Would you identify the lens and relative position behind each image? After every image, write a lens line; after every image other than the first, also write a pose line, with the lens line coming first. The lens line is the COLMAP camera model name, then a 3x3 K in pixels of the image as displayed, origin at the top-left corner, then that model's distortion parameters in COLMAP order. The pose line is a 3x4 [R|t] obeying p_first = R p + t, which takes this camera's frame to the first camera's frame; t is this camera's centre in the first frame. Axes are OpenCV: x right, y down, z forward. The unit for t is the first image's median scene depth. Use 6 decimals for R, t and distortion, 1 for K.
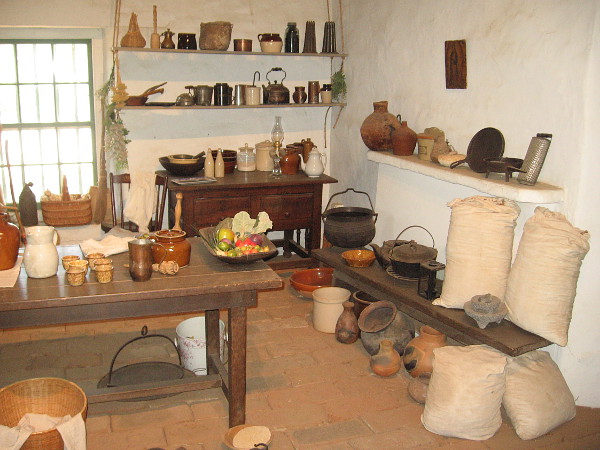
lens RADIAL K [[730.9, 0, 300.0], [0, 730.9, 225.0], [0, 0, 1]] dist [-0.064008, 0.026828]
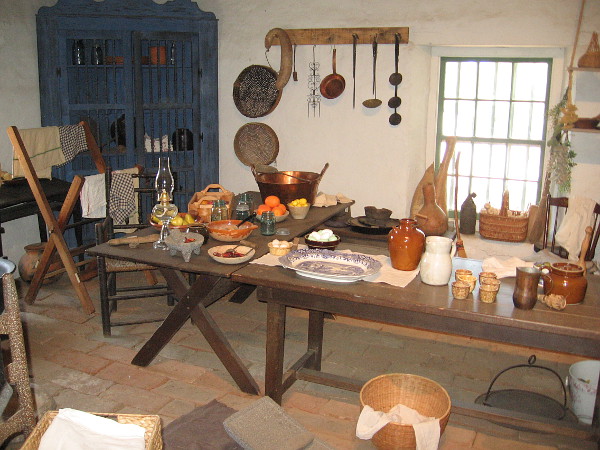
lens RADIAL K [[730.9, 0, 300.0], [0, 730.9, 225.0], [0, 0, 1]] dist [-0.064008, 0.026828]
pose [[0.723156, 0.153248, -0.673469, 0.163834], [-0.156555, 0.986065, 0.056273, -0.033867], [0.672707, 0.064741, 0.737071, 0.055392]]
